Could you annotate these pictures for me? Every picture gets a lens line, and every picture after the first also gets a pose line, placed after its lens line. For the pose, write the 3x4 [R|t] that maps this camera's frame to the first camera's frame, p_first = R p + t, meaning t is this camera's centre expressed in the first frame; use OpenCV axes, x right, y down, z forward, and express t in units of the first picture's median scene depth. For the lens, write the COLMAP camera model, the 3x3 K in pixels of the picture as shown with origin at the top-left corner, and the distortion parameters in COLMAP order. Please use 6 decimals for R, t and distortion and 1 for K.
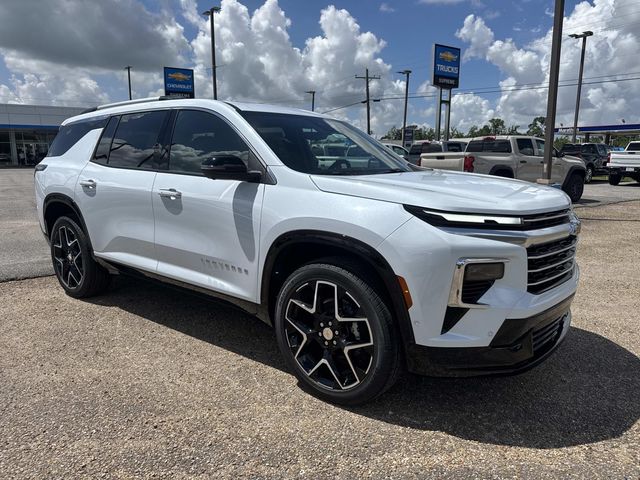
lens RADIAL K [[455.0, 0, 320.0], [0, 455.0, 240.0], [0, 0, 1]] dist [0.002417, -0.003180]
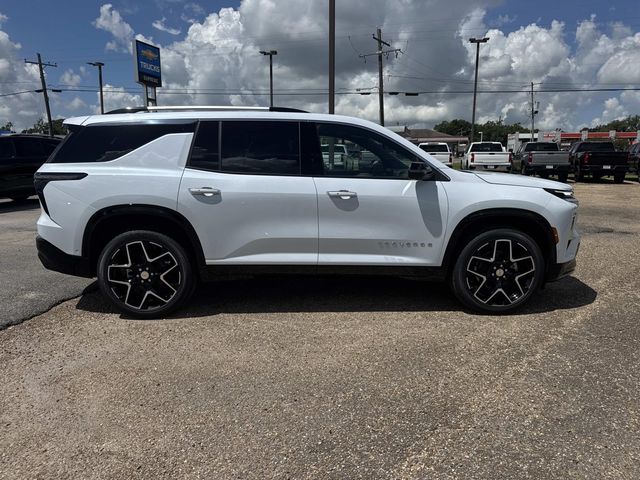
lens RADIAL K [[455.0, 0, 320.0], [0, 455.0, 240.0], [0, 0, 1]] dist [0.002417, -0.003180]
pose [[0.763296, -0.118839, 0.635025, -0.341156], [0.115511, 0.992201, 0.046838, -0.013252], [-0.635639, 0.037601, 0.771070, 0.035227]]
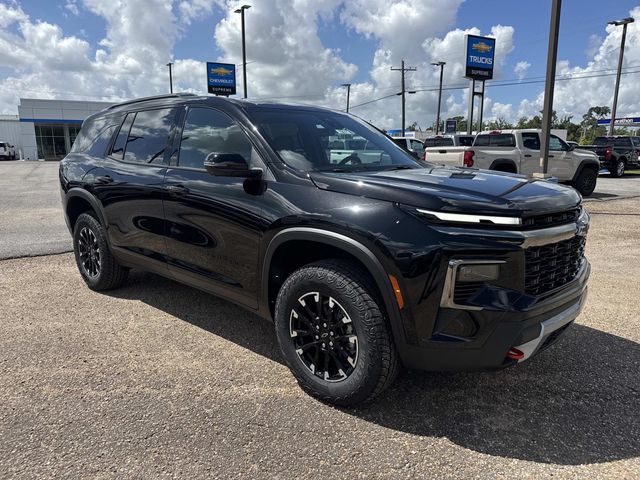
lens RADIAL K [[455.0, 0, 320.0], [0, 455.0, 240.0], [0, 0, 1]] dist [0.002417, -0.003180]
pose [[0.995637, 0.016972, -0.091752, 0.091905], [-0.015496, 0.999739, 0.016770, 0.005464], [0.092013, -0.015275, 0.995641, -0.052631]]
